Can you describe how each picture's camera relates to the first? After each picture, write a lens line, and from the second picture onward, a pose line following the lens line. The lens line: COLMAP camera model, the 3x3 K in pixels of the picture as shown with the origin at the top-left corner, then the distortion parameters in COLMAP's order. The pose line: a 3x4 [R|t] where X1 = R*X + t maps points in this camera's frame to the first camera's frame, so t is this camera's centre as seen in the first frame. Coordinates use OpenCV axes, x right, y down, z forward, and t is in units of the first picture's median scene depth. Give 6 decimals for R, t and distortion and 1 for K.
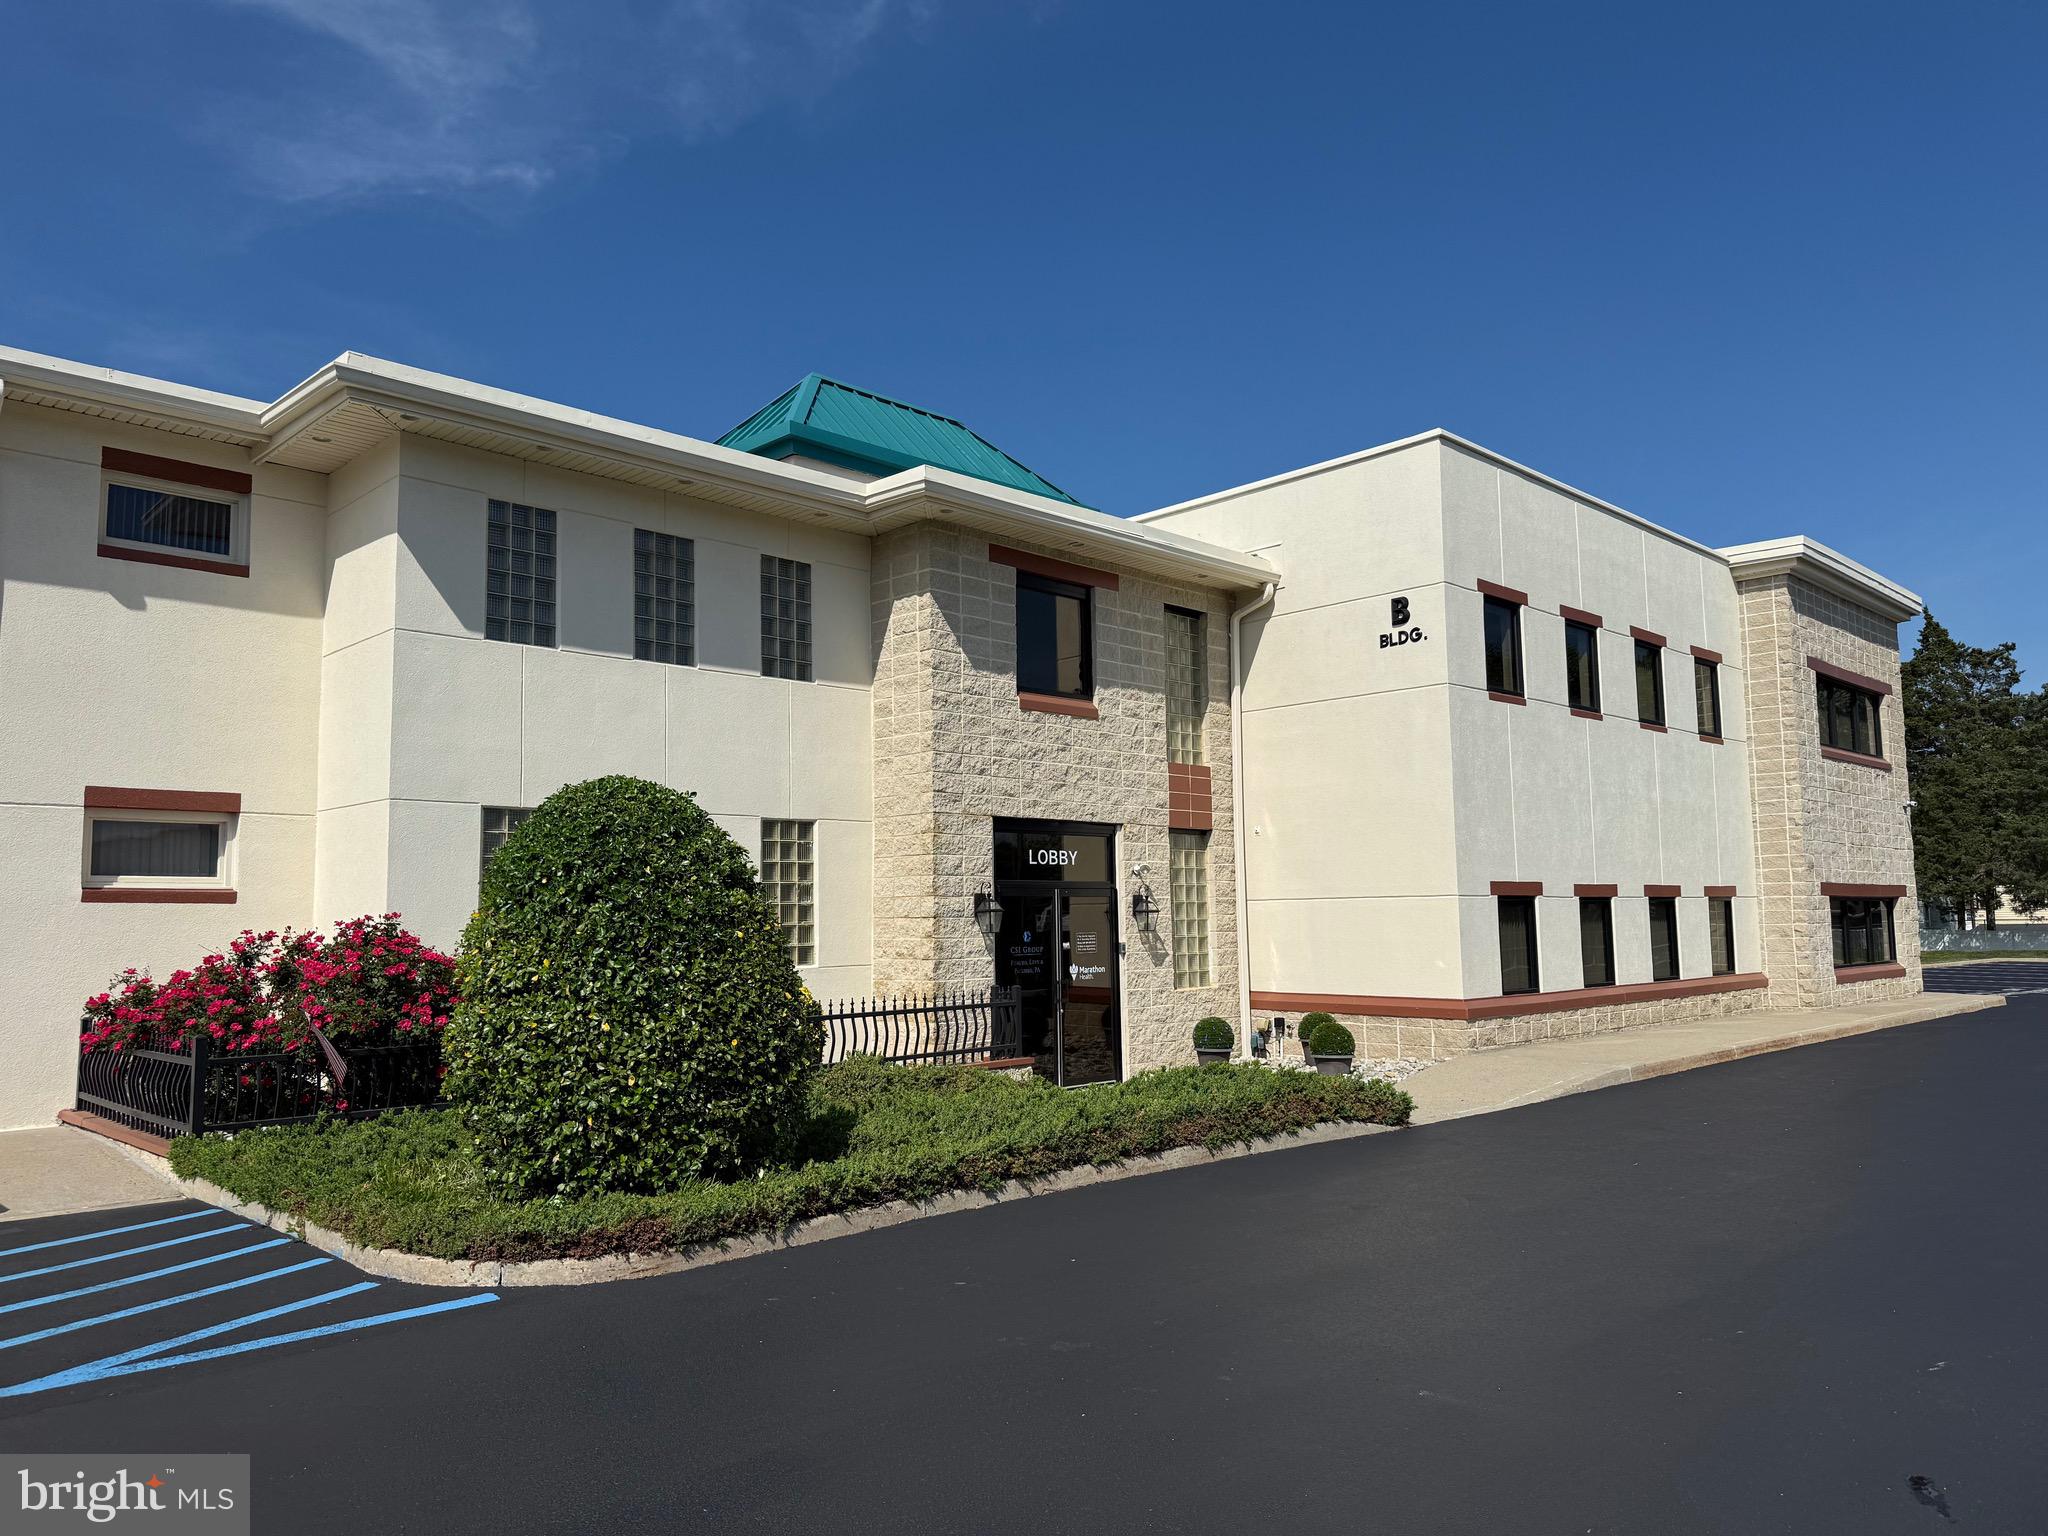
lens RADIAL K [[1455.8, 0, 1016.4], [0, 1455.8, 766.2], [0, 0, 1]] dist [0.012103, -0.002174]
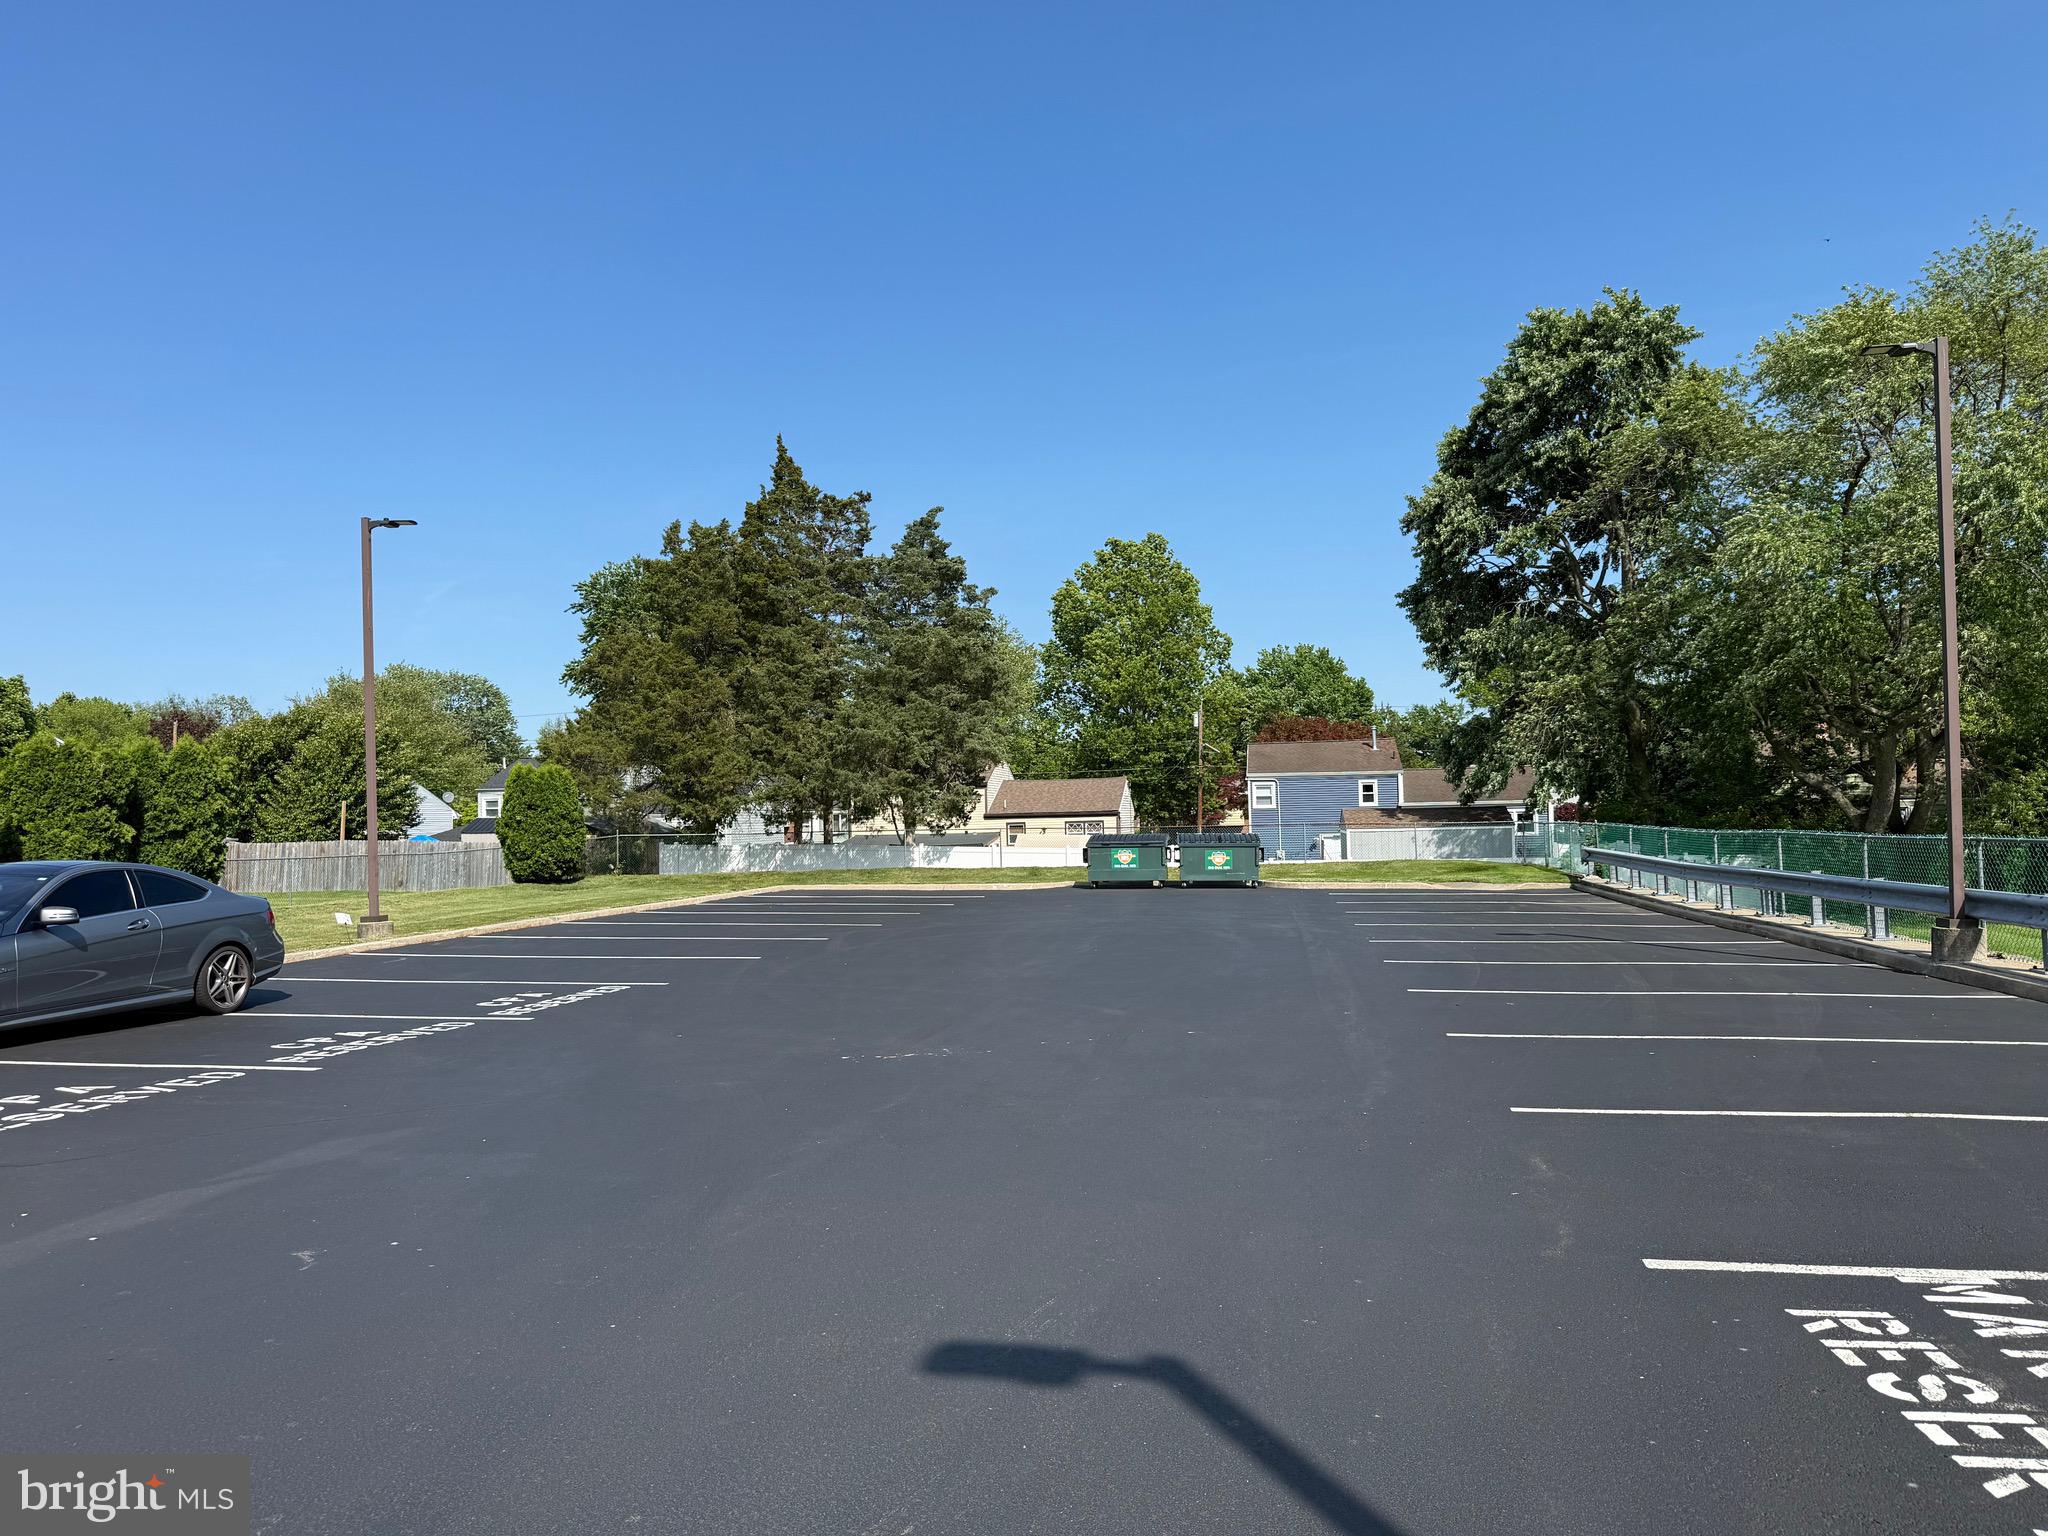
lens RADIAL K [[1455.8, 0, 1006.2], [0, 1455.8, 776.8], [0, 0, 1]] dist [0.012103, -0.002174]
pose [[0.812632, 0.018084, 0.582497, 0.494600], [-0.058094, 0.997054, 0.050091, 0.050367], [-0.579875, -0.074545, 0.811288, 0.517934]]
